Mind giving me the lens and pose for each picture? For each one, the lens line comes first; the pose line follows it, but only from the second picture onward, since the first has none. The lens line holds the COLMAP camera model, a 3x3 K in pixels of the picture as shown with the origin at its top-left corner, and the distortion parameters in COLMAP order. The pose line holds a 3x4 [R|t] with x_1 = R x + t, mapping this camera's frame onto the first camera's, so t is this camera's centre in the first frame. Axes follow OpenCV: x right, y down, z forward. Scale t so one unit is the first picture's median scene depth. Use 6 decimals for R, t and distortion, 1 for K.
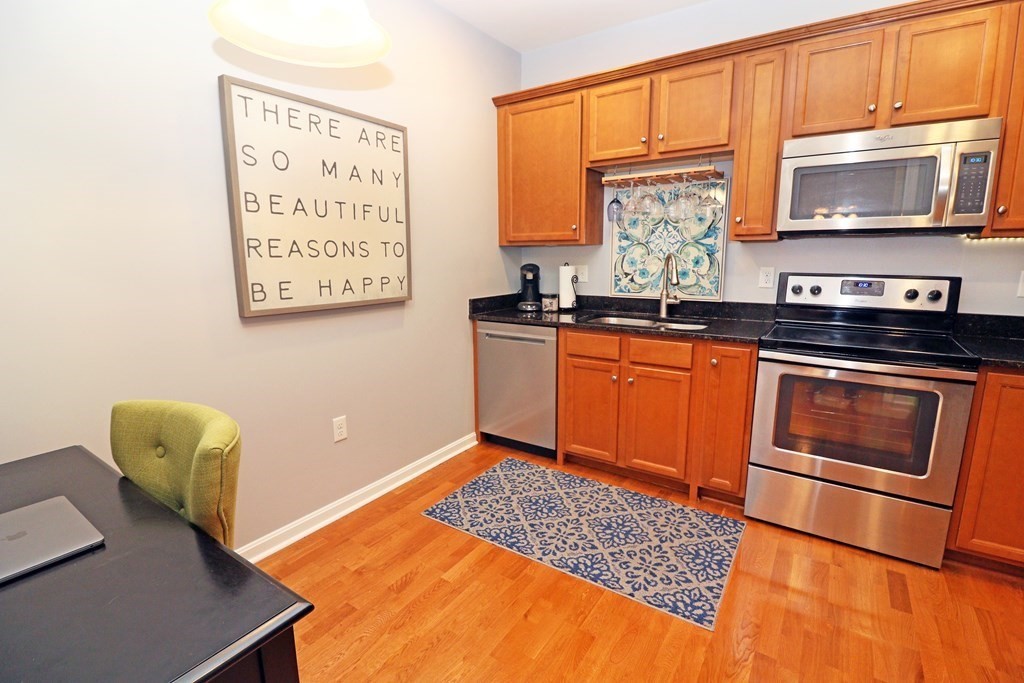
lens RADIAL K [[472.0, 0, 515.0], [0, 472.0, 339.6], [0, 0, 1]] dist [-0.002792, -0.010917]
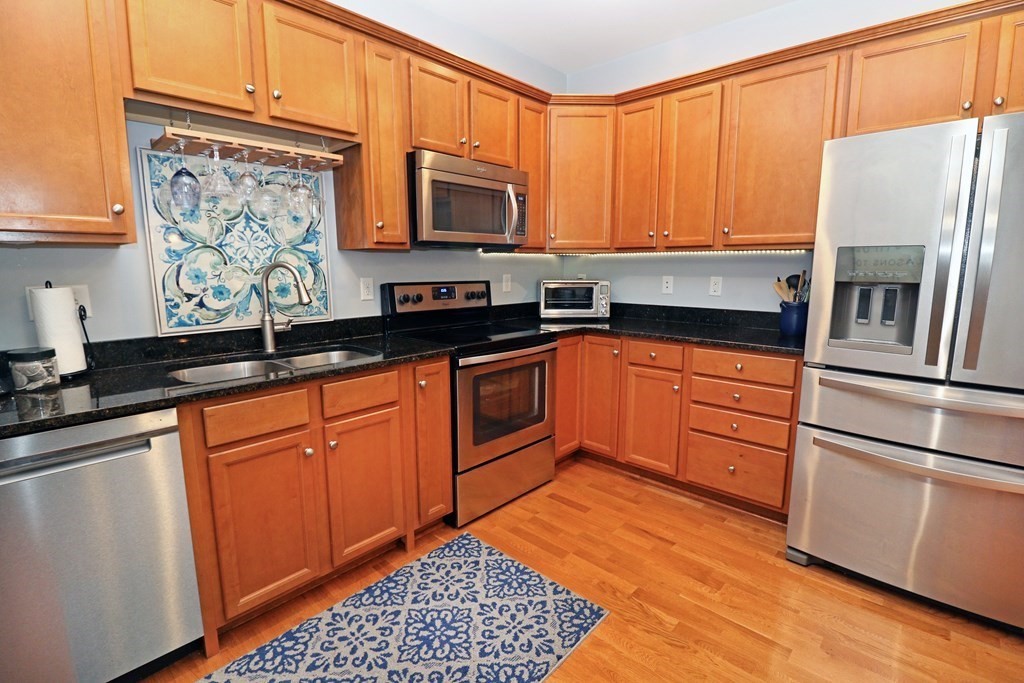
lens RADIAL K [[472.0, 0, 515.4], [0, 472.0, 337.9], [0, 0, 1]] dist [-0.002792, -0.010917]
pose [[0.144964, -0.142637, 0.979102, -0.377683], [0.177866, 0.977191, 0.116024, -0.100601], [-0.973319, 0.157329, 0.167028, 0.615784]]
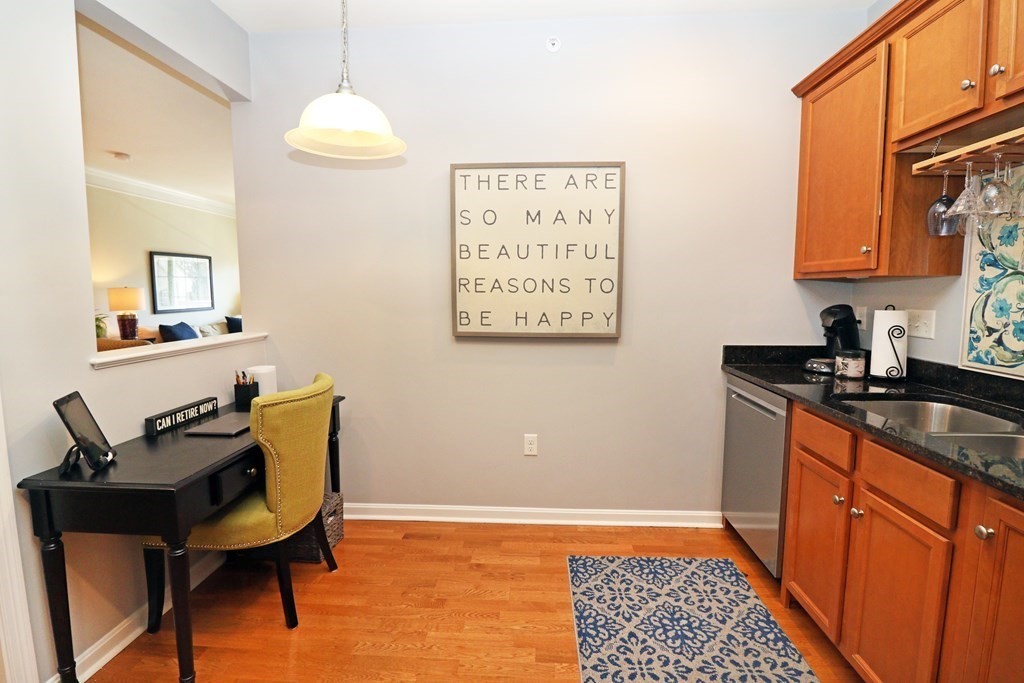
lens RADIAL K [[472.0, 0, 510.4], [0, 472.0, 336.1], [0, 0, 1]] dist [-0.002792, -0.010917]
pose [[0.506264, 0.090321, -0.857636, 0.511450], [-0.154099, 0.987969, 0.013082, -0.068519], [0.848499, 0.125538, 0.514092, 0.336039]]
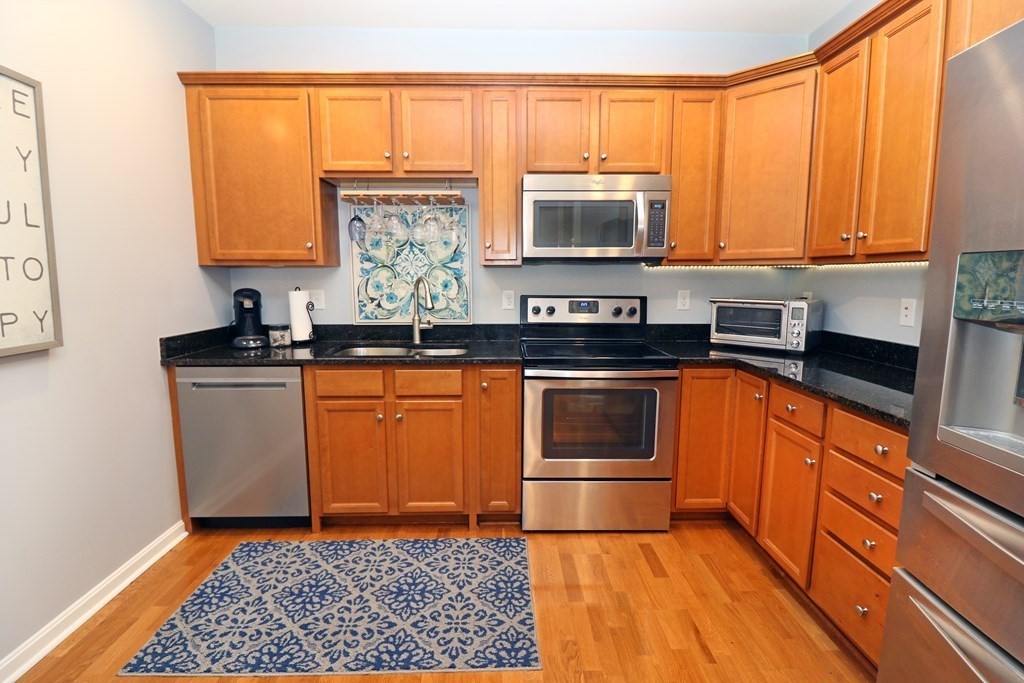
lens RADIAL K [[472.0, 0, 513.4], [0, 472.0, 338.2], [0, 0, 1]] dist [-0.002792, -0.010917]
pose [[0.814277, -0.067542, 0.576534, -0.088043], [0.096362, 0.995155, -0.019515, -0.024735], [-0.572422, 0.071447, 0.816840, 0.132795]]
